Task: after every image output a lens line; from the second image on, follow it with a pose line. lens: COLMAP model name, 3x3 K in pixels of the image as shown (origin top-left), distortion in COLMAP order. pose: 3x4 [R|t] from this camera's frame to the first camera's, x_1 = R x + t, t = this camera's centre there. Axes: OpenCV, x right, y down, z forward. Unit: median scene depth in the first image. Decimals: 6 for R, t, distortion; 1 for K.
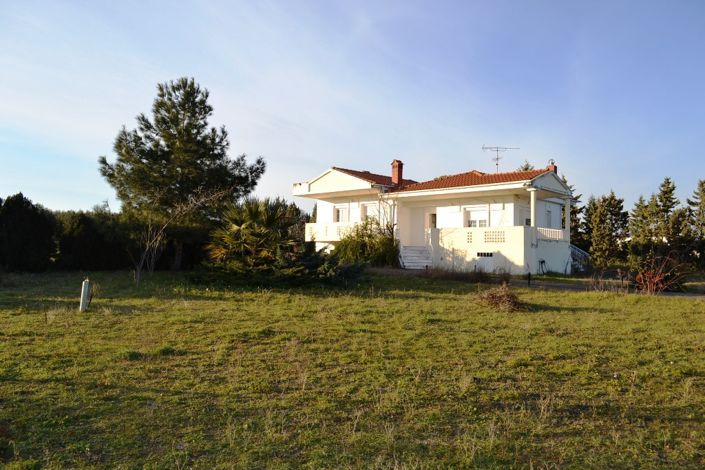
lens RADIAL K [[563.5, 0, 355.6], [0, 563.5, 235.2], [0, 0, 1]] dist [-0.070646, -0.009662]
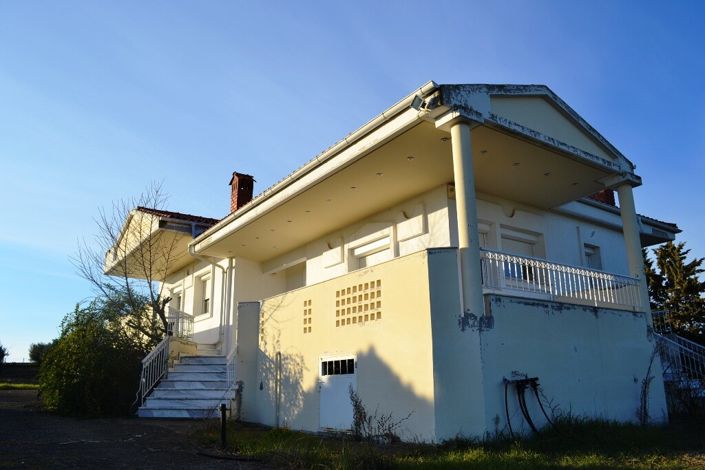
lens RADIAL K [[563.5, 0, 347.2], [0, 563.5, 235.7], [0, 0, 1]] dist [-0.070646, -0.009662]
pose [[0.975378, -0.091114, -0.200839, 0.286207], [0.043819, 0.972577, -0.228417, 0.033236], [0.216144, 0.213992, 0.952622, 0.661963]]
